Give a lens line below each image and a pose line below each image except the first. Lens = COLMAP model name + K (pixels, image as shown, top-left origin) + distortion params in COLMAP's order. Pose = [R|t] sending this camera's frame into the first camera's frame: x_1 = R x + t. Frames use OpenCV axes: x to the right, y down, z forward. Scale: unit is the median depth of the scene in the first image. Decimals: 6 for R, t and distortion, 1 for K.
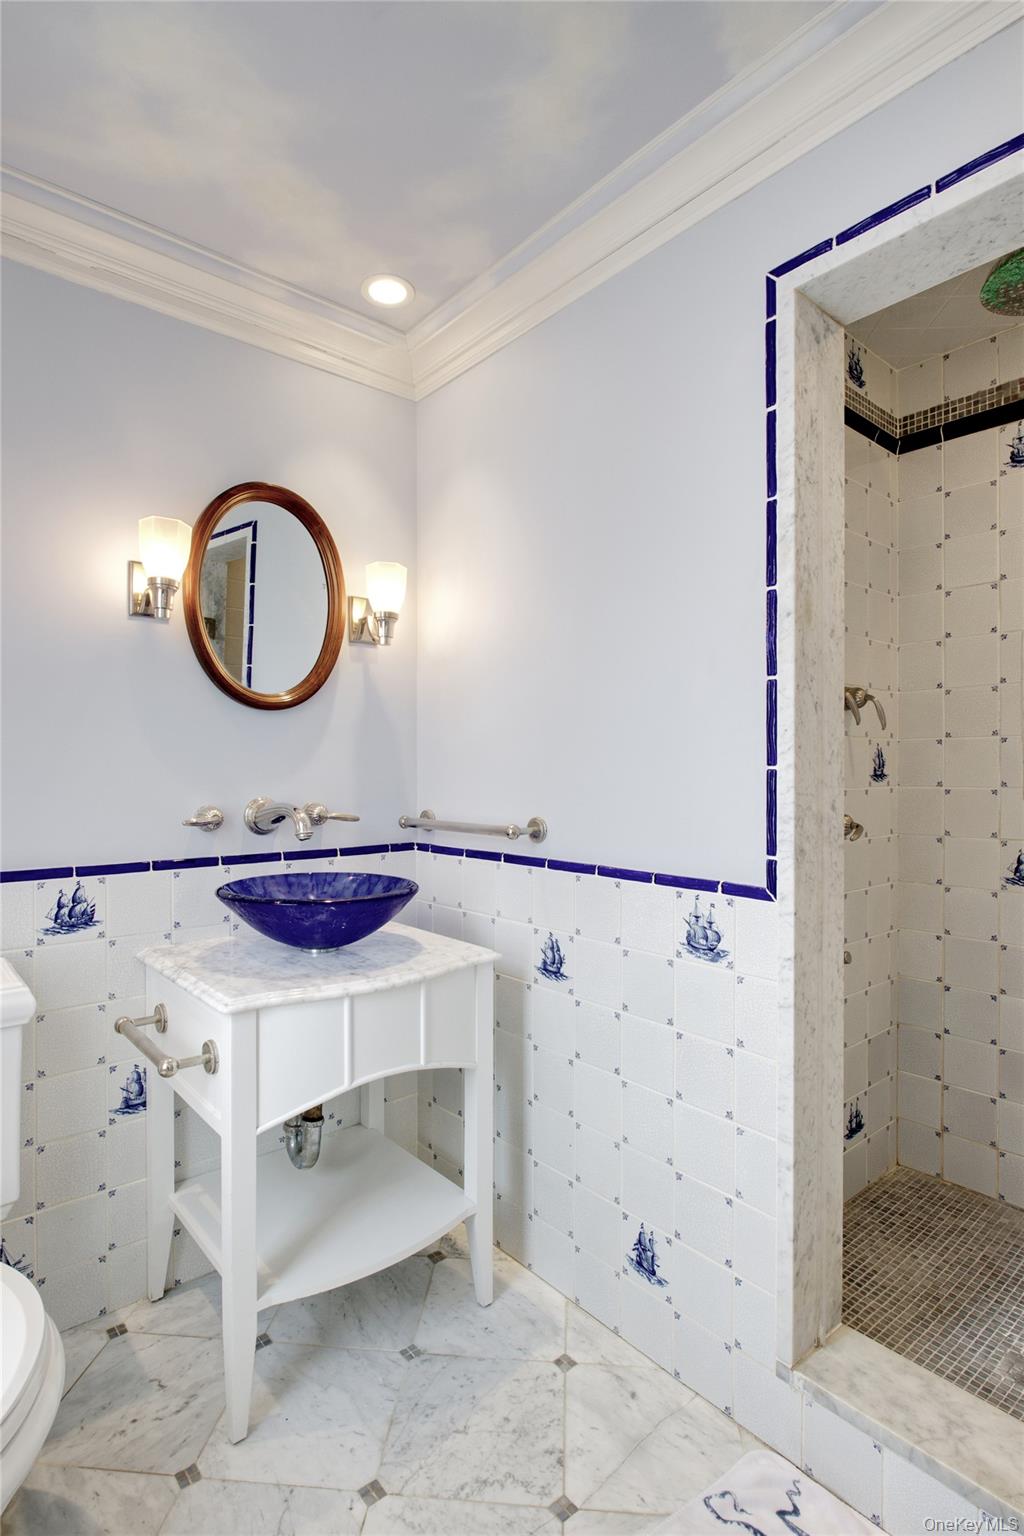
lens RADIAL K [[783.3, 0, 511.7], [0, 783.3, 766.6], [0, 0, 1]] dist [-0.018106, 0.000049]
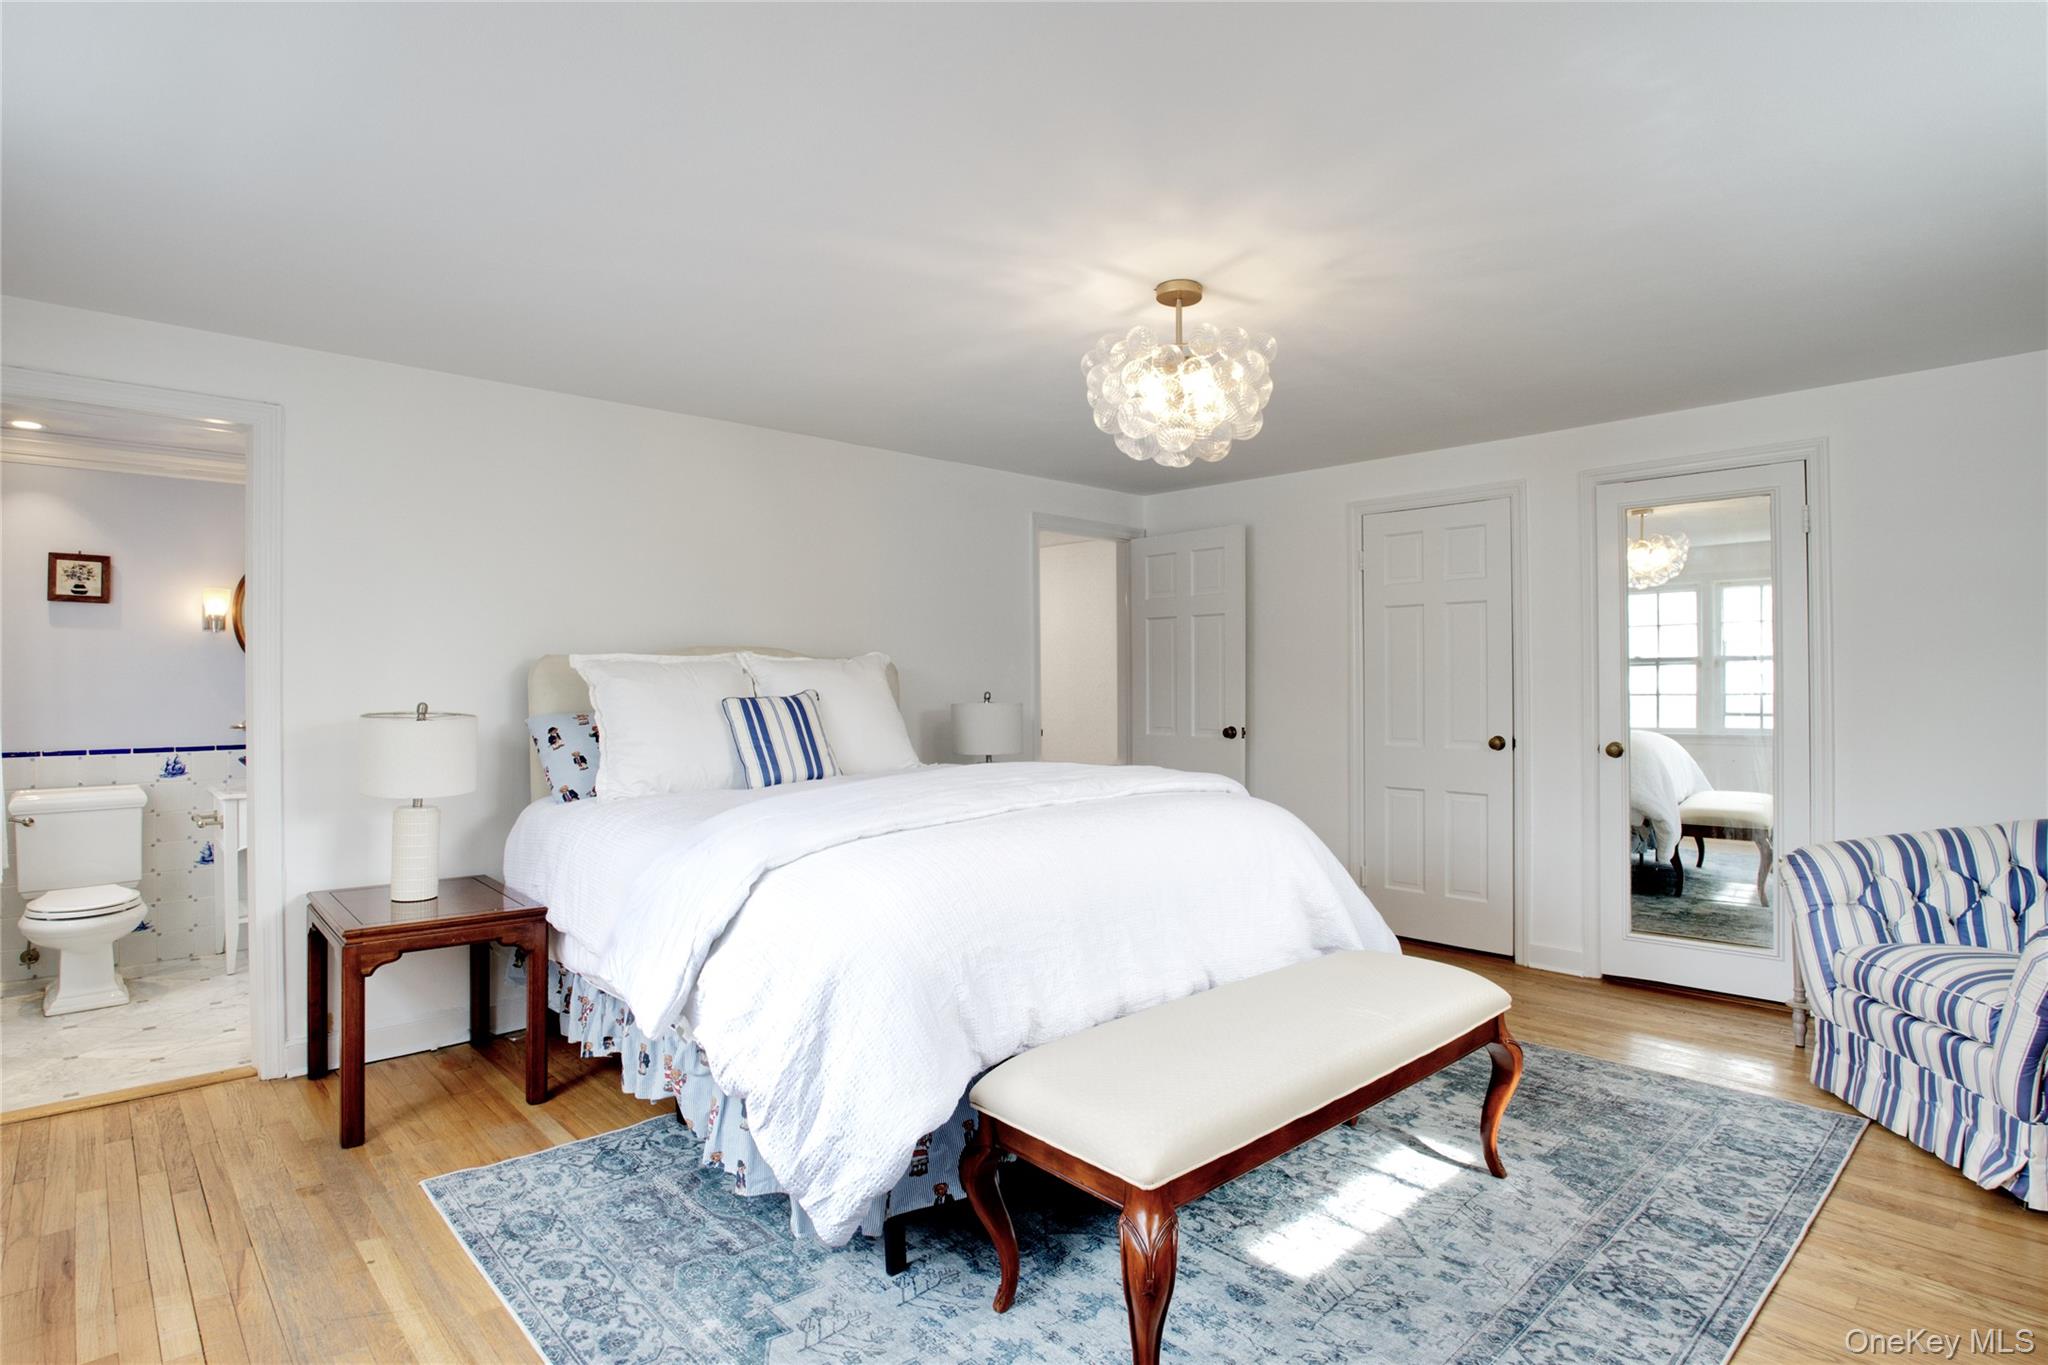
lens RADIAL K [[1044.4, 0, 1025.2], [0, 1044.4, 687.2], [0, 0, 1]] dist [-0.018106, 0.000049]
pose [[0.998684, -0.006640, 0.050862, 1.673835], [0.006615, 0.999978, 0.000672, -0.026011], [-0.050866, -0.000335, 0.998705, -2.011132]]
